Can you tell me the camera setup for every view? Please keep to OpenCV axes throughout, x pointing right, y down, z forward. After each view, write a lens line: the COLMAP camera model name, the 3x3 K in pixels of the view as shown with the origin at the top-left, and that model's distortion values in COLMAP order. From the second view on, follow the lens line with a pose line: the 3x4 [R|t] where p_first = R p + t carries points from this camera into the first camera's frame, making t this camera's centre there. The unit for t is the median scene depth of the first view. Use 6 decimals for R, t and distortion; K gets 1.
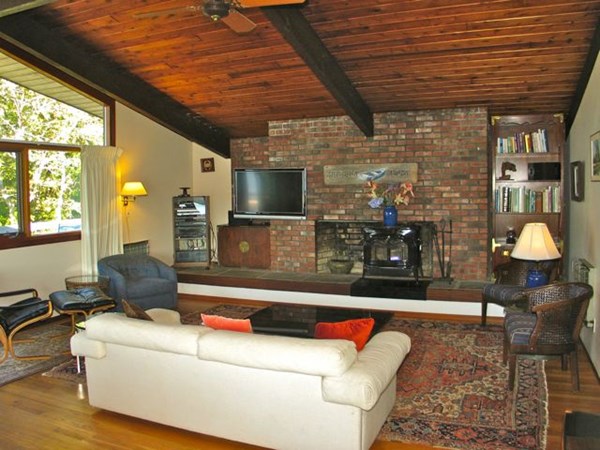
lens RADIAL K [[513.8, 0, 300.0], [0, 513.8, 225.0], [0, 0, 1]] dist [-0.164651, 0.007699]
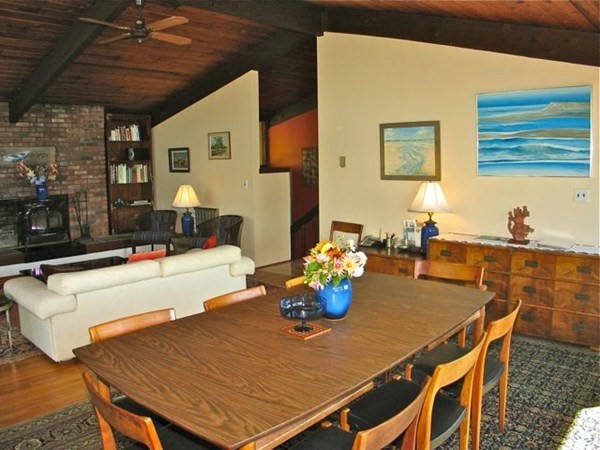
lens RADIAL K [[513.8, 0, 300.0], [0, 513.8, 225.0], [0, 0, 1]] dist [-0.164651, 0.007699]
pose [[0.328796, -0.101805, 0.938898, -0.707048], [0.074908, 0.993852, 0.081532, 0.011938], [-0.941425, 0.043524, 0.334401, 0.061807]]
